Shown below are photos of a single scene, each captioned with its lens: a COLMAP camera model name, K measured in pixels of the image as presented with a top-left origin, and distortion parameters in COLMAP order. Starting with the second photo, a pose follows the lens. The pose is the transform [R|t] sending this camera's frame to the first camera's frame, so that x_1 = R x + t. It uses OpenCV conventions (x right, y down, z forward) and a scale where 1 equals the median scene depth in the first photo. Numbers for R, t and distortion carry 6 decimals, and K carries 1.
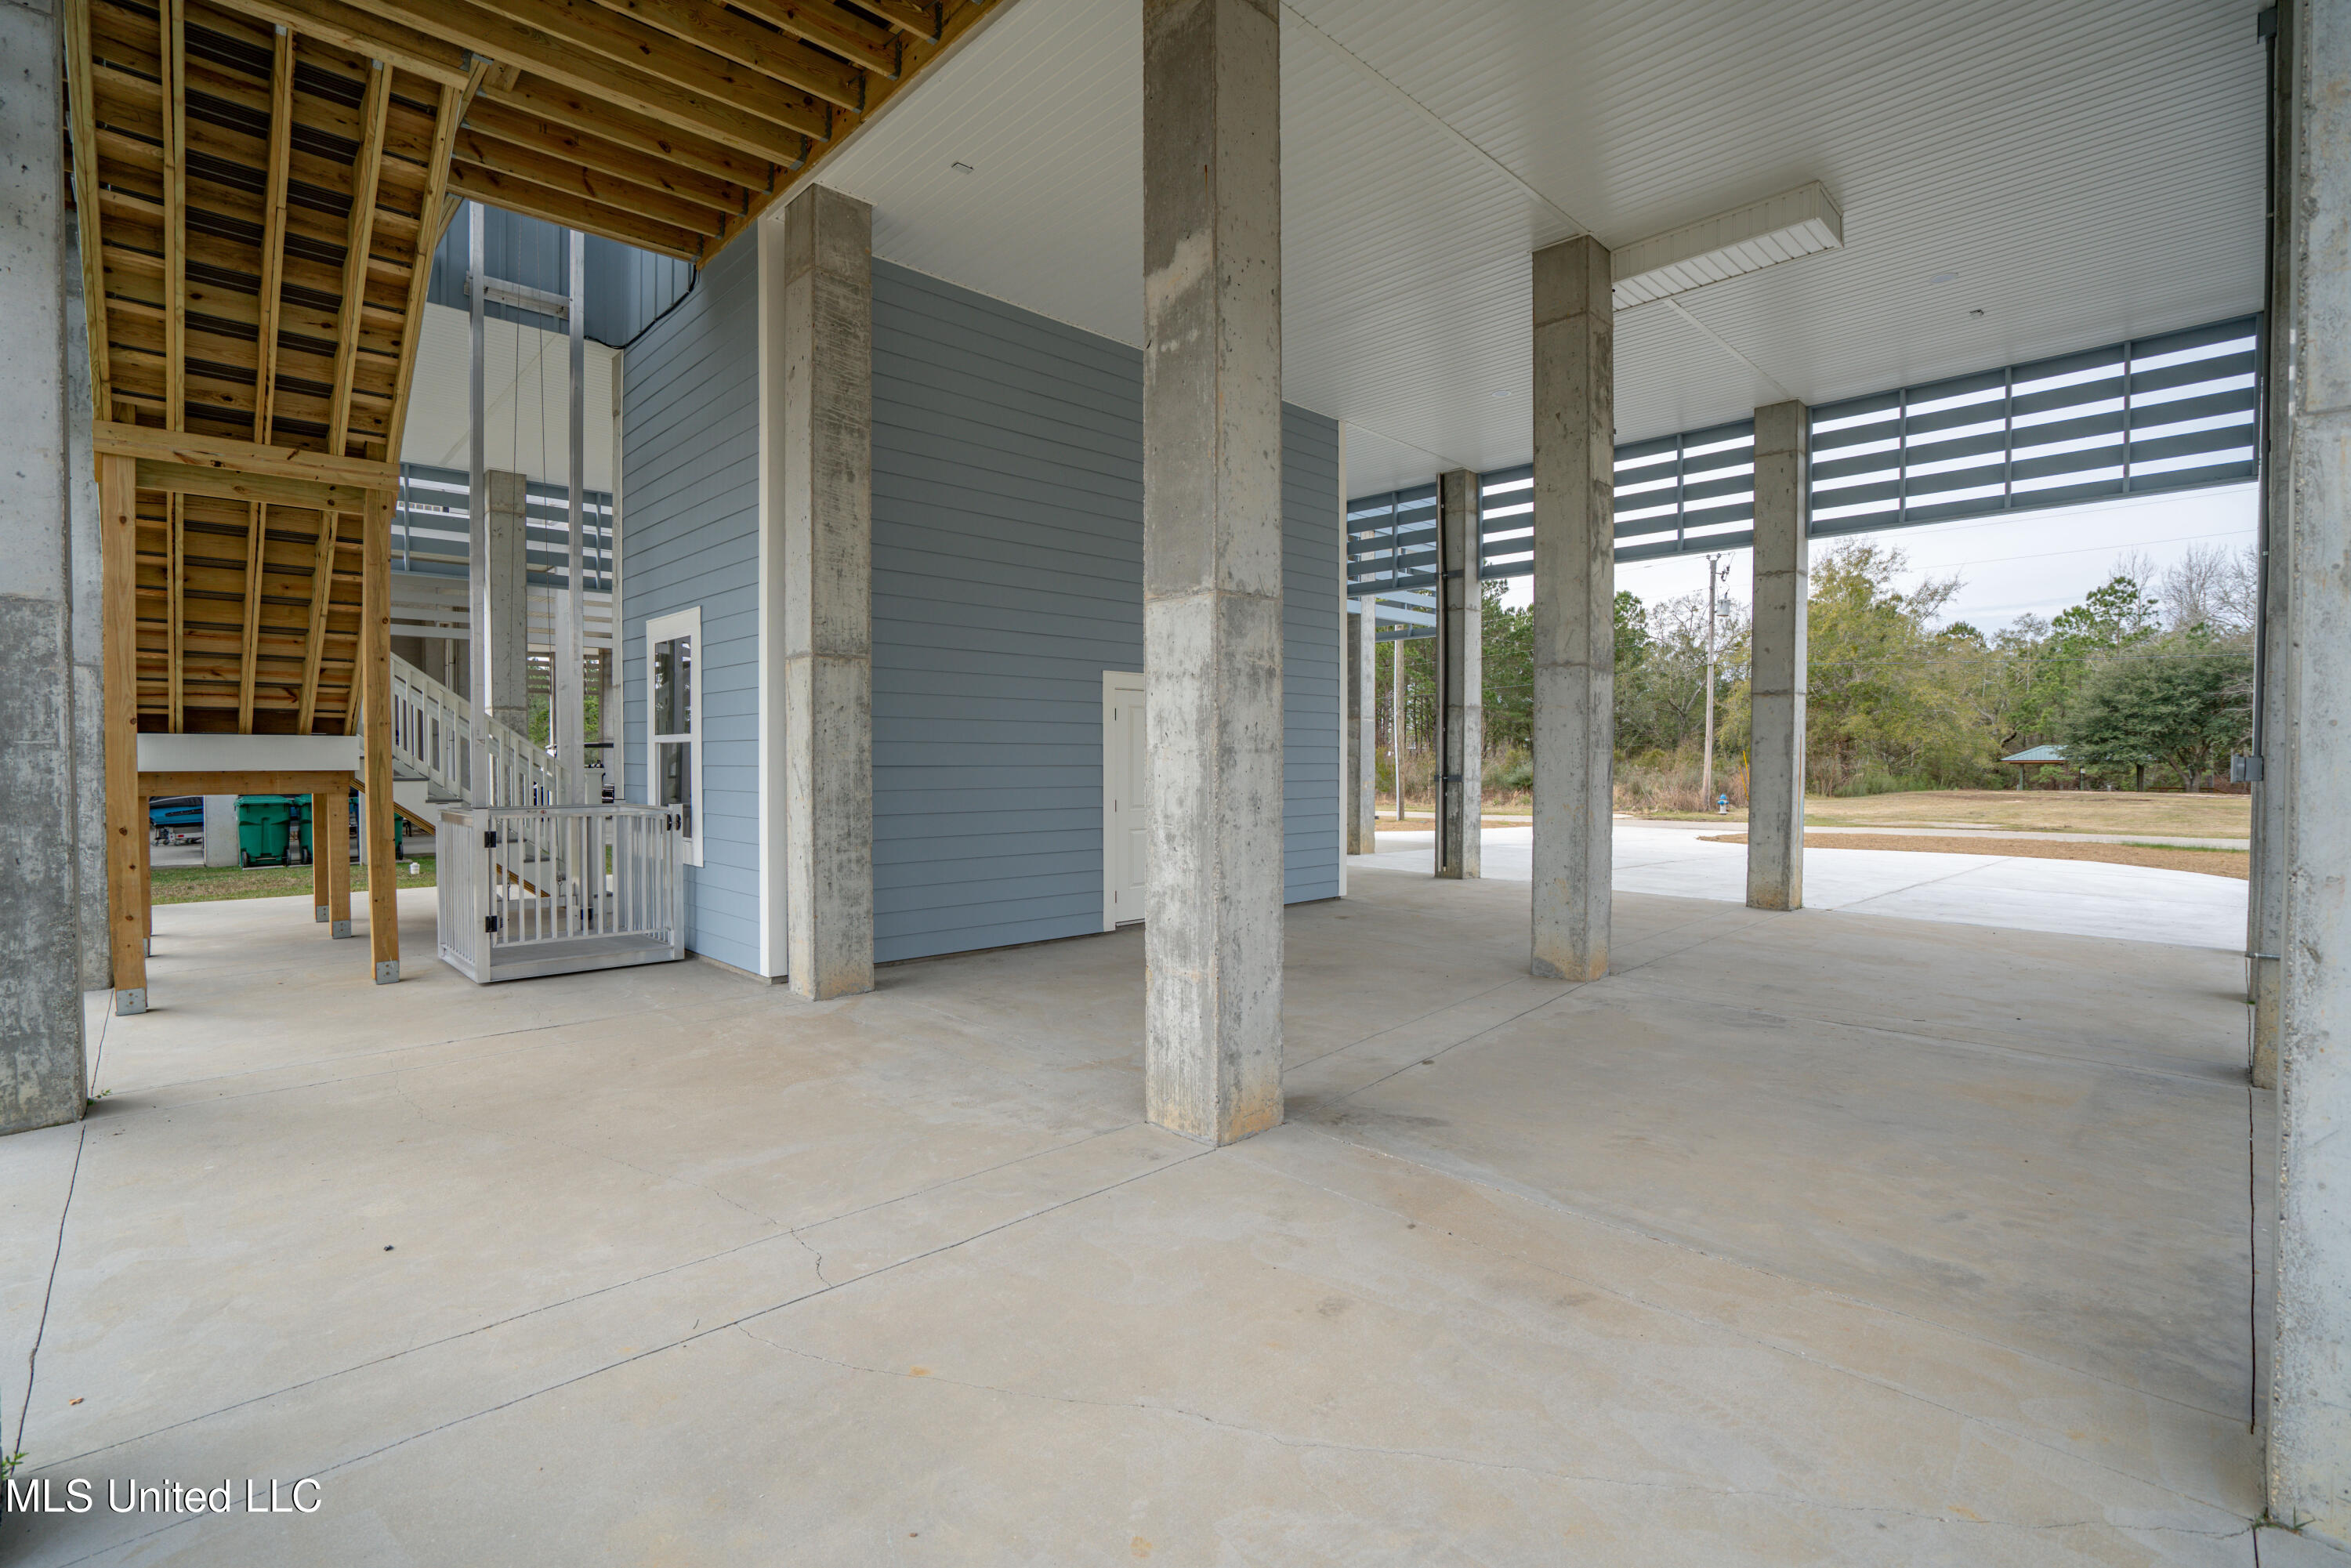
lens RADIAL K [[1070.0, 0, 1174.7], [0, 1070.0, 799.5], [0, 0, 1]] dist [-0.044121, 0.012900]
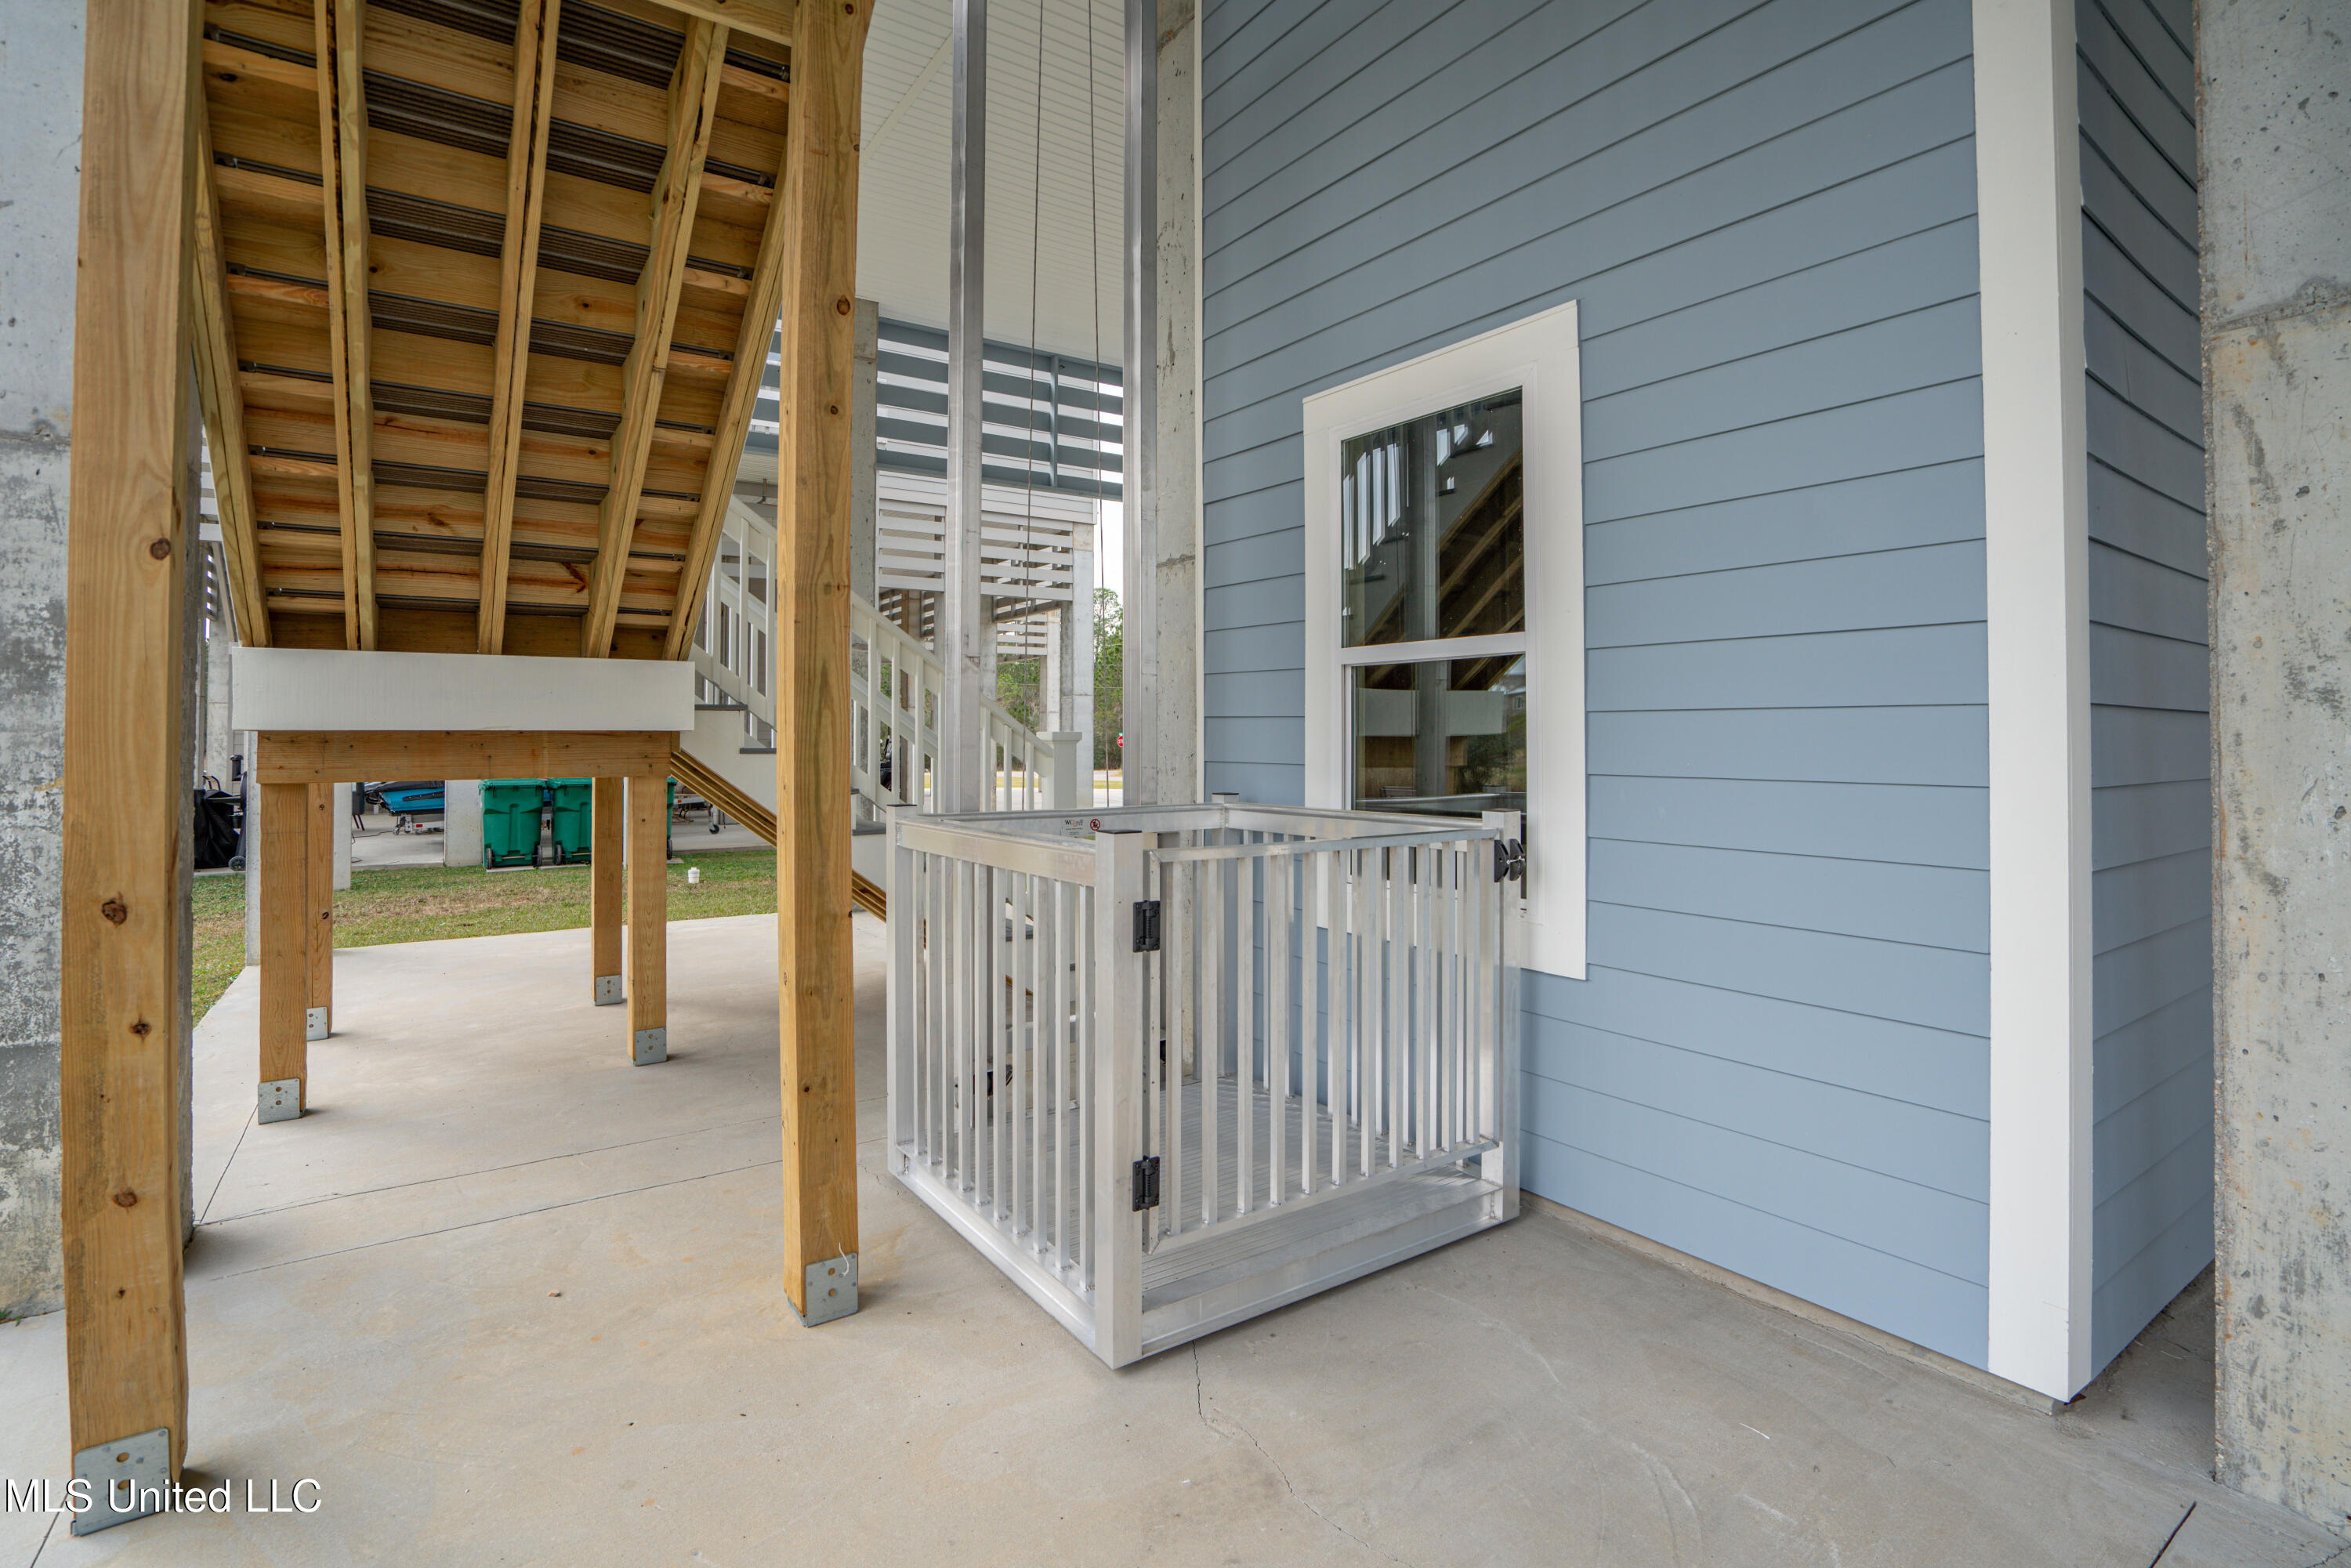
lens RADIAL K [[1070.0, 0, 1180.7], [0, 1070.0, 742.4], [0, 0, 1]] dist [-0.044121, 0.012900]
pose [[0.988402, 0.001982, -0.151848, -0.482061], [-0.007826, 0.999251, -0.037900, -0.004843], [0.151659, 0.038649, 0.987677, 0.546494]]
